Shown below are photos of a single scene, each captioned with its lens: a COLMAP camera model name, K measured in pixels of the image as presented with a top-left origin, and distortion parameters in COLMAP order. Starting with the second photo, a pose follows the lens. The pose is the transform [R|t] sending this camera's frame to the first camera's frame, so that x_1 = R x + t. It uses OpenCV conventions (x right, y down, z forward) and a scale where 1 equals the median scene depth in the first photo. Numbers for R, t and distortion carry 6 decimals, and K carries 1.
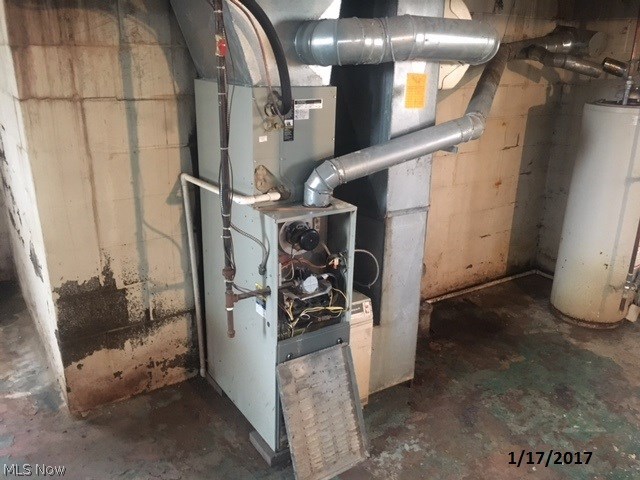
lens RADIAL K [[538.3, 0, 319.5], [0, 538.3, 238.6], [0, 0, 1]] dist [0.062564, -0.020118]
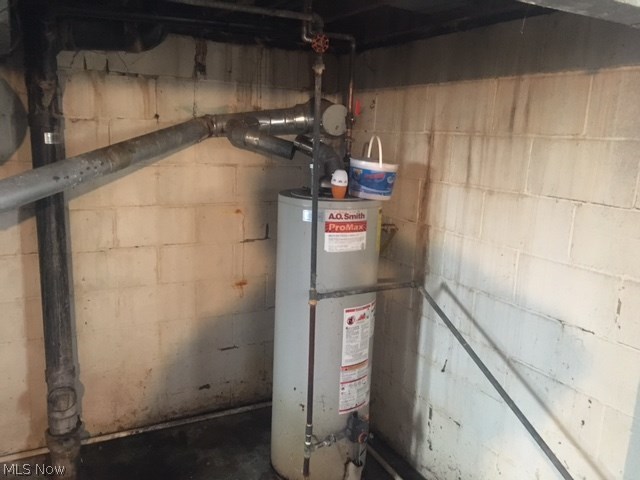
lens RADIAL K [[538.3, 0, 321.1], [0, 538.3, 243.5], [0, 0, 1]] dist [0.062564, -0.020118]
pose [[0.992536, 0.044521, -0.113531, 0.574901], [-0.057495, 0.991851, -0.113696, -0.082061], [0.107544, 0.119375, 0.987008, 0.236467]]
